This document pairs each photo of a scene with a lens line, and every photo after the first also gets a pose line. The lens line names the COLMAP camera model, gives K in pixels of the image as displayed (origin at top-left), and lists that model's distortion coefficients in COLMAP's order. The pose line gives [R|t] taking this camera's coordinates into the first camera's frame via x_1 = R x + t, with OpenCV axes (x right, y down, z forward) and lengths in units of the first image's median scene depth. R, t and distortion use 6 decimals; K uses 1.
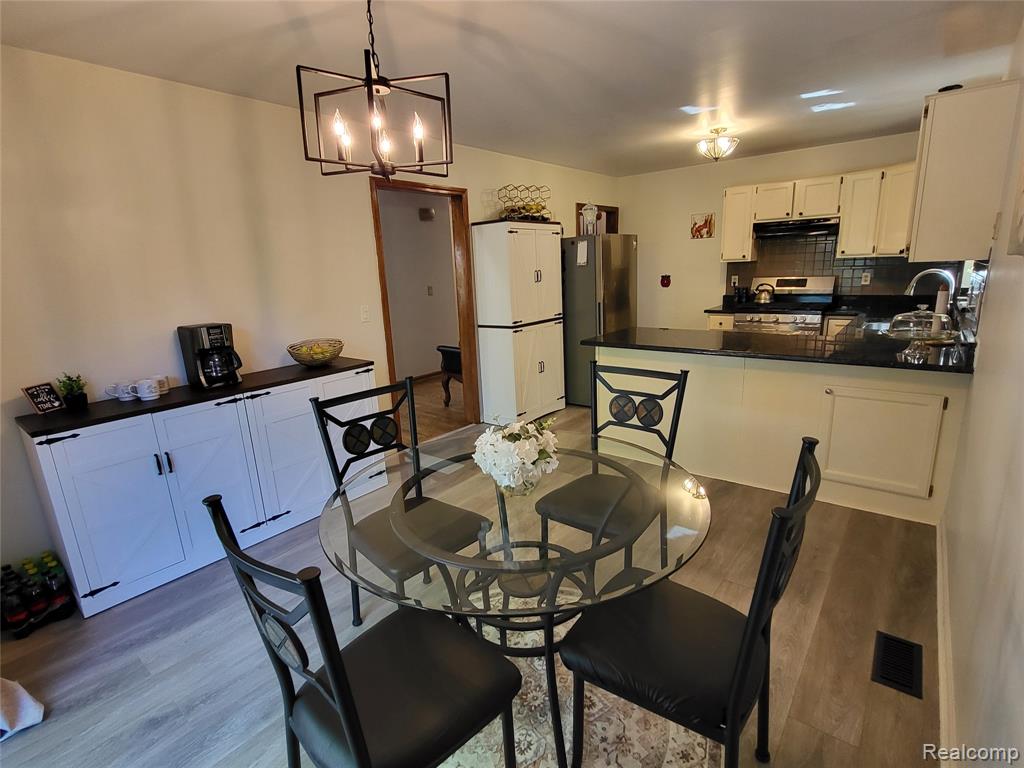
lens RADIAL K [[518.7, 0, 508.3], [0, 518.7, 387.7], [0, 0, 1]] dist [-0.001383, -0.001066]
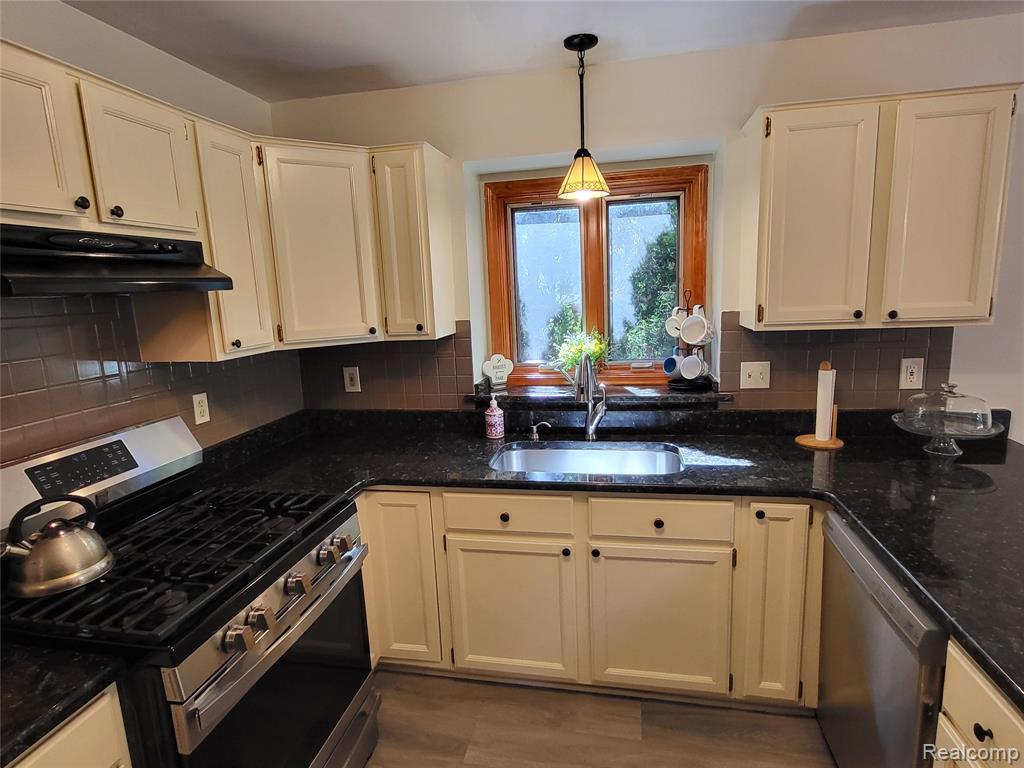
lens RADIAL K [[555.4, 0, 511.5], [0, 555.4, 389.2], [0, 0, 1]] dist [0.003376, -0.002168]
pose [[-0.457361, -0.098806, 0.883775, 0.212833], [0.265658, 0.933247, 0.241817, -0.264845], [-0.848673, 0.345380, -0.400582, 0.968393]]
